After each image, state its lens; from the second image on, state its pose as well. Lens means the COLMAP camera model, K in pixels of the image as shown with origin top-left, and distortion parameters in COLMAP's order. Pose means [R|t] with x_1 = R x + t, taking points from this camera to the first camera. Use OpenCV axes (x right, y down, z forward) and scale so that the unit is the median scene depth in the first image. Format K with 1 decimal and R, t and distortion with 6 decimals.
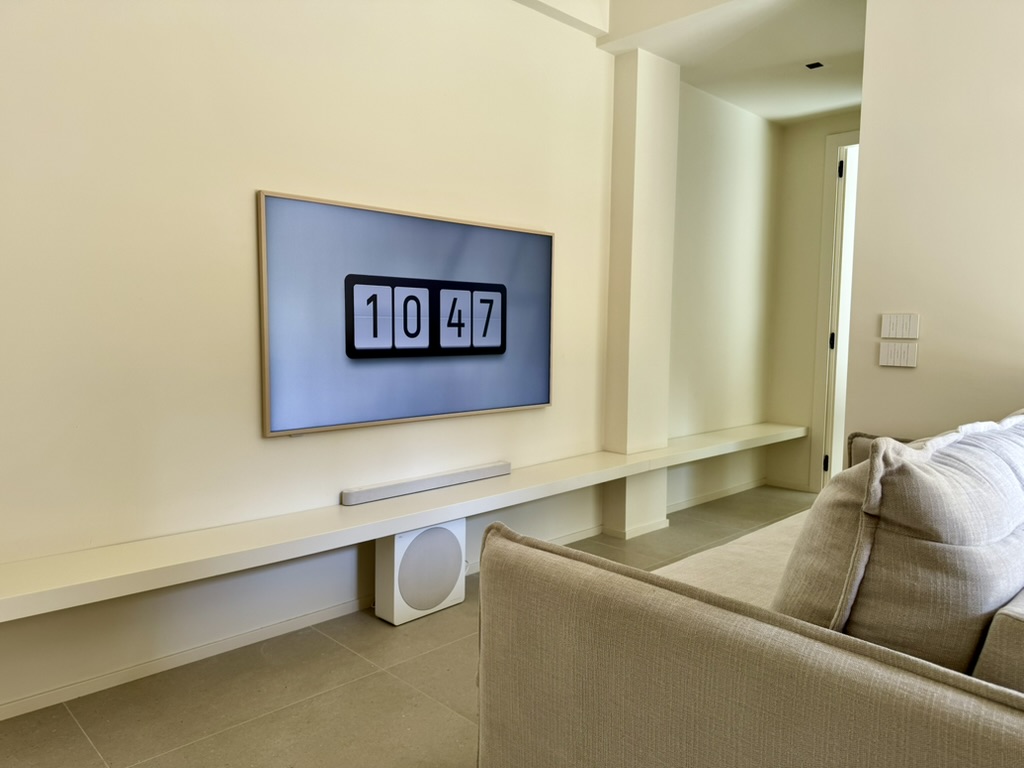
lens RADIAL K [[730.3, 0, 513.8], [0, 730.3, 384.3], [0, 0, 1]] dist [0.060109, -0.018496]
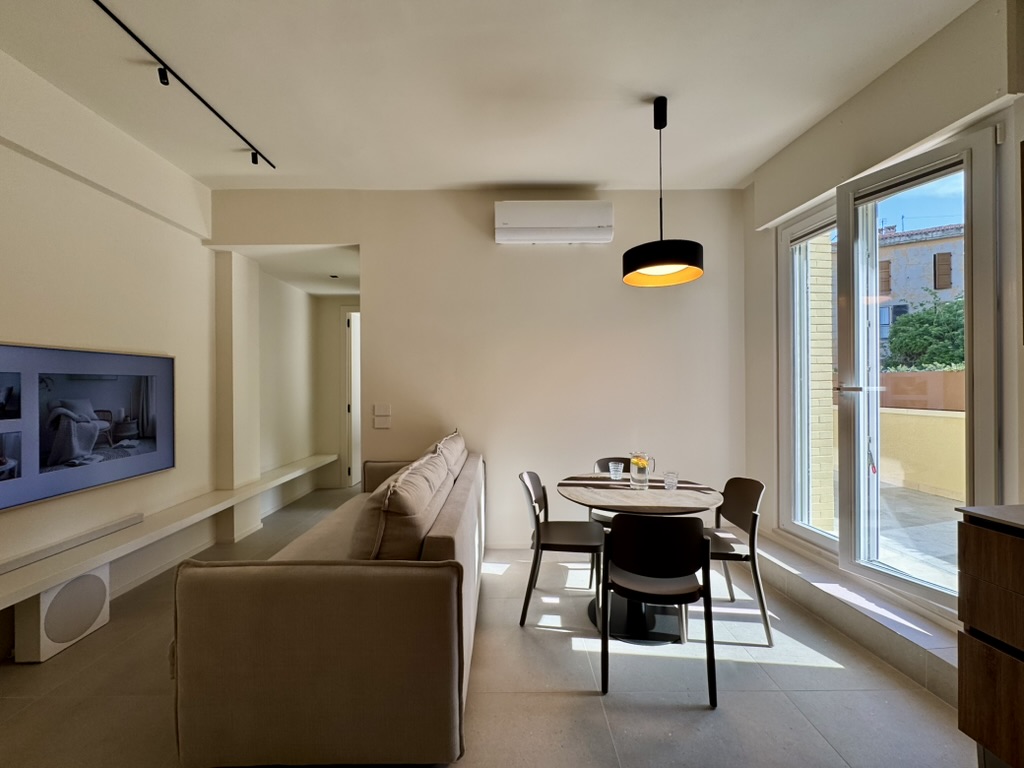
lens RADIAL K [[406.4, 0, 515.6], [0, 406.4, 384.0], [0, 0, 1]] dist [-0.001137, -0.000137]
pose [[0.689360, -0.012487, 0.724311, -0.084966], [0.074813, 0.995732, -0.054037, -0.056510], [-0.720545, 0.091439, 0.687352, -0.132881]]
